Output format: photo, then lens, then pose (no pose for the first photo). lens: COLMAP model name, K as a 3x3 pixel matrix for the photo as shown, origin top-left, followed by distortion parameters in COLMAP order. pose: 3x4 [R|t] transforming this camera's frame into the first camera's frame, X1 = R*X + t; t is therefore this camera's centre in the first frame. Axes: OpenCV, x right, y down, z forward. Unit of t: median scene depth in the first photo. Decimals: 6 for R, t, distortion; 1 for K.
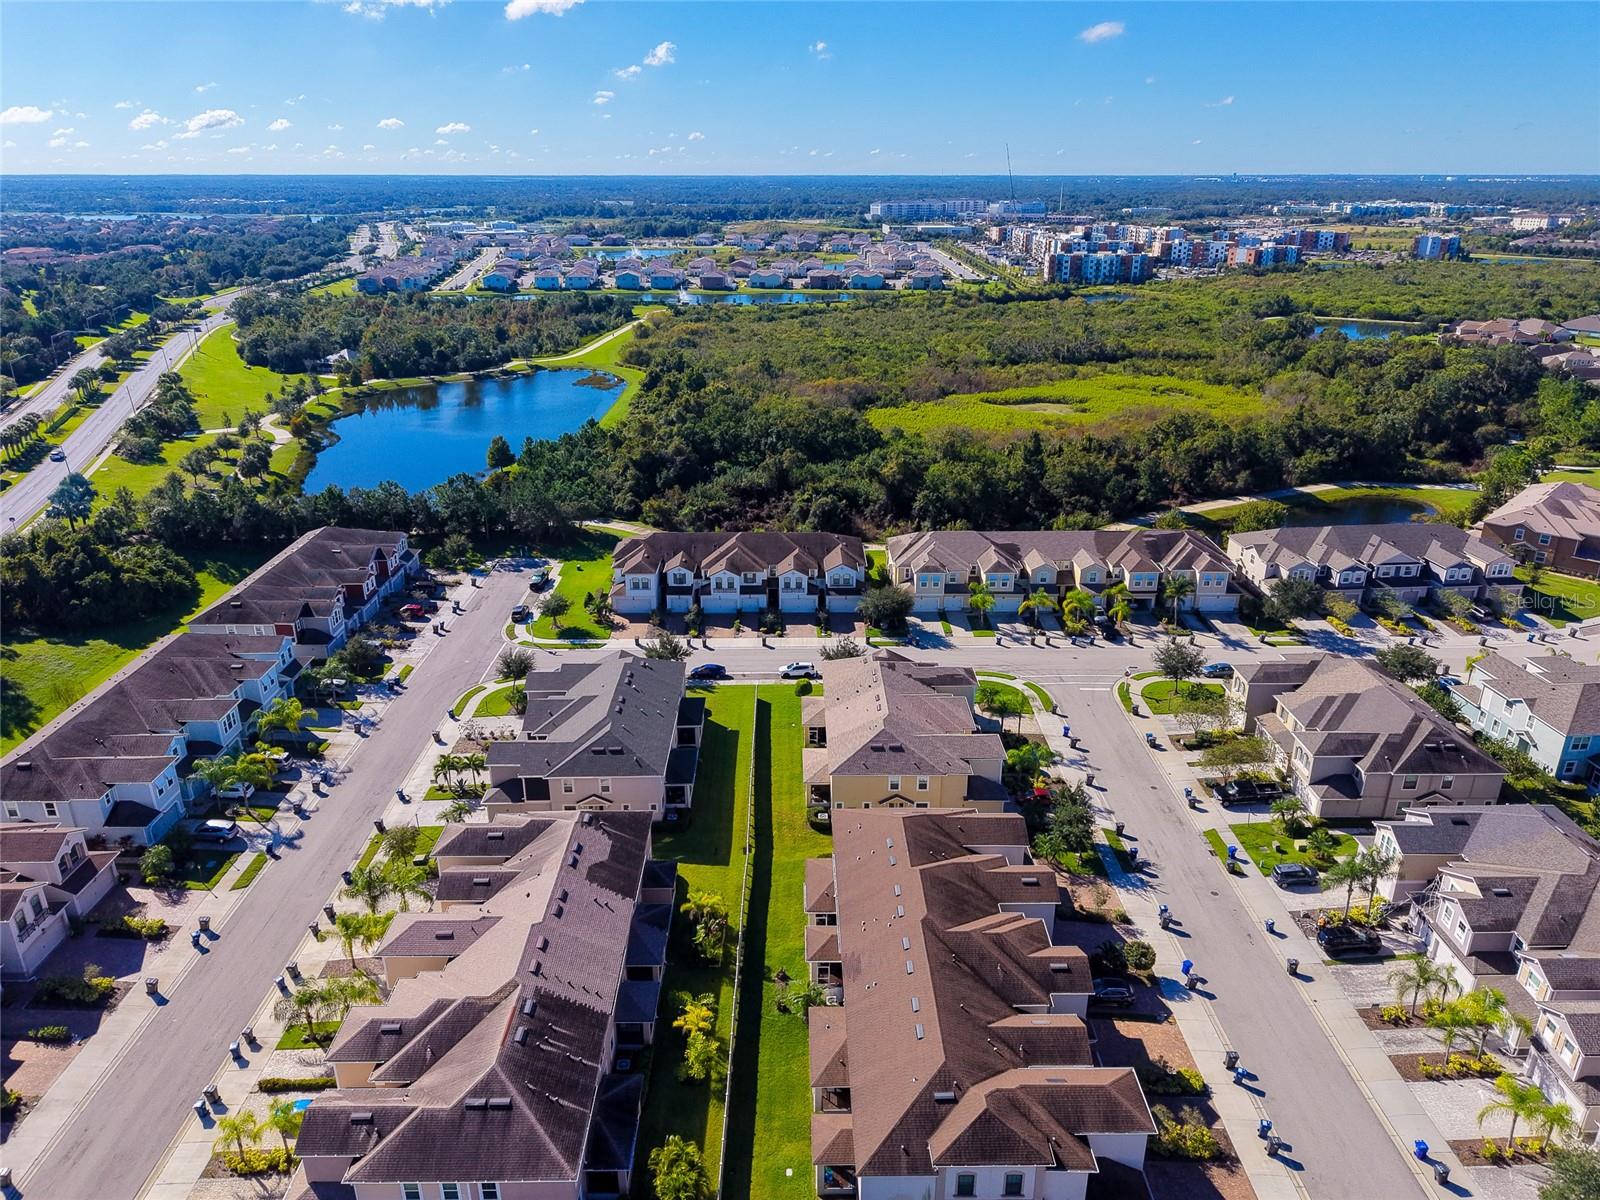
lens RADIAL K [[1092.2, 0, 806.8], [0, 1092.2, 601.3], [0, 0, 1]] dist [0.032511, -0.037560]
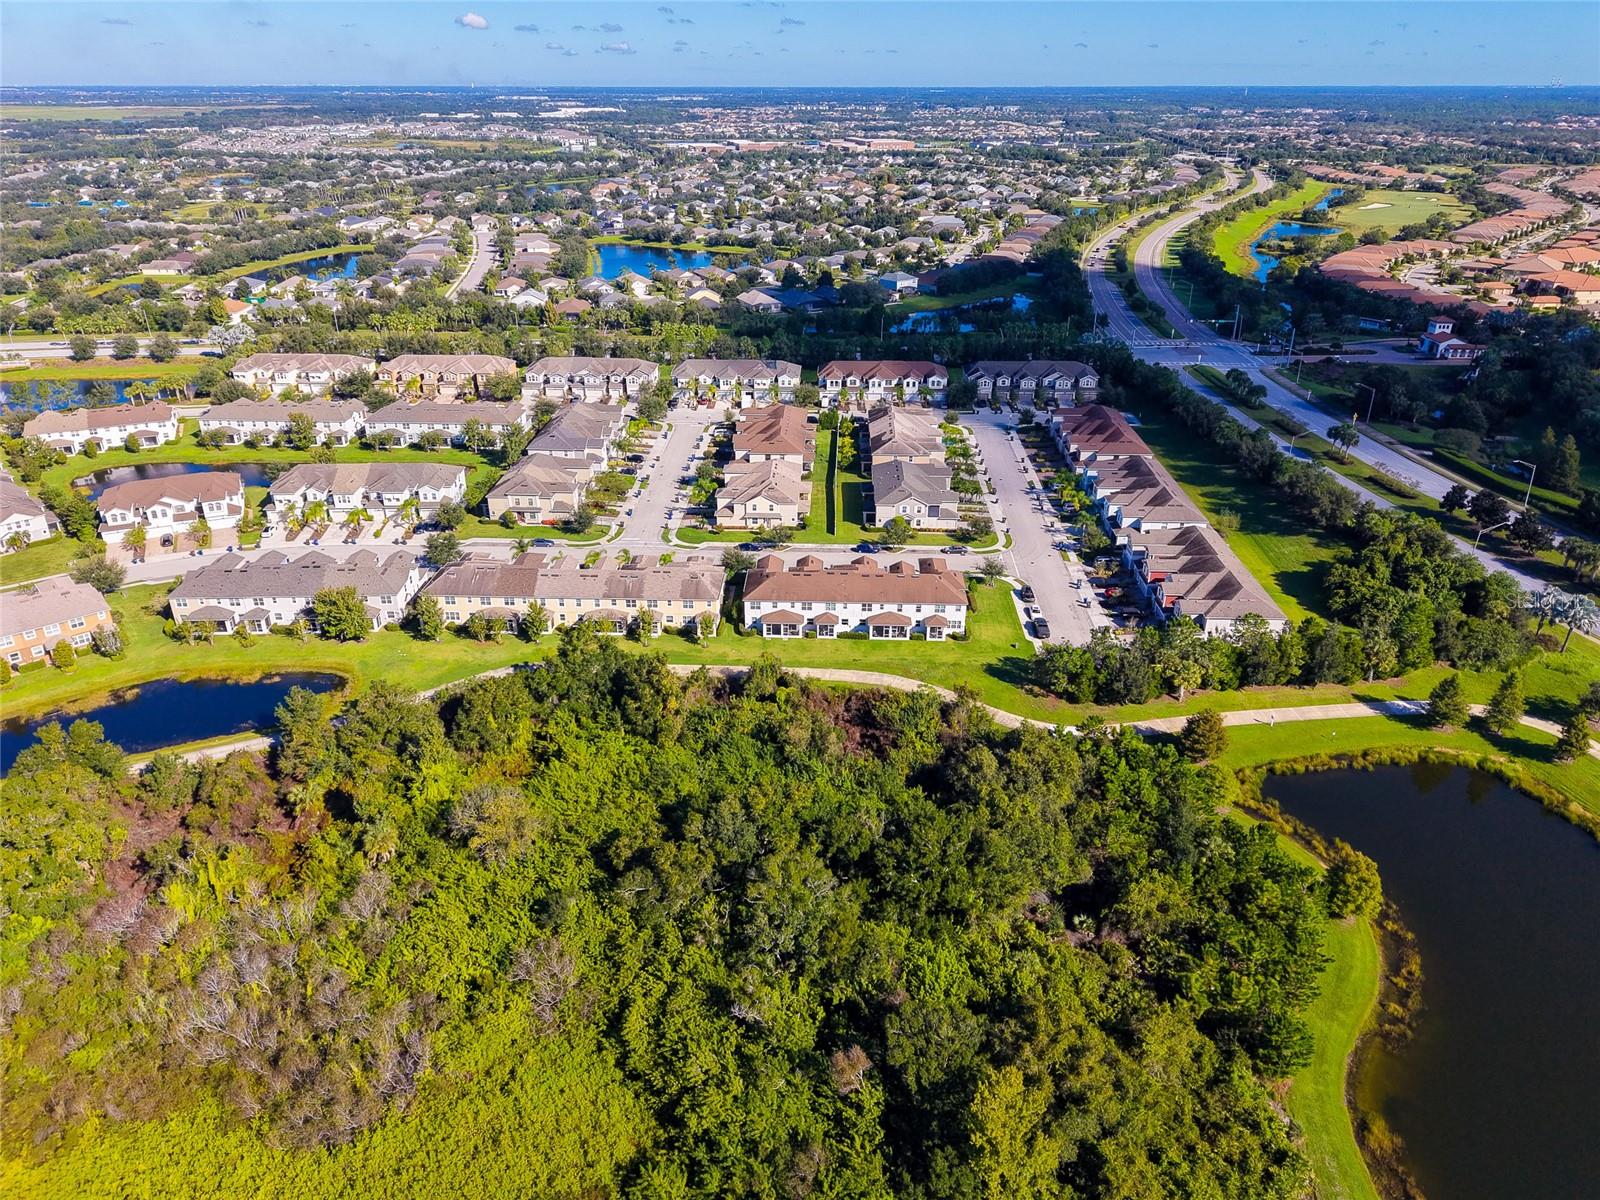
lens RADIAL K [[1092.2, 0, 806.8], [0, 1092.2, 601.3], [0, 0, 1]] dist [0.032511, -0.037560]
pose [[-0.998978, -0.018275, 0.041338, -0.062576], [0.017595, 0.685211, 0.728132, -0.900898], [-0.041633, 0.728116, -0.684189, 1.876158]]
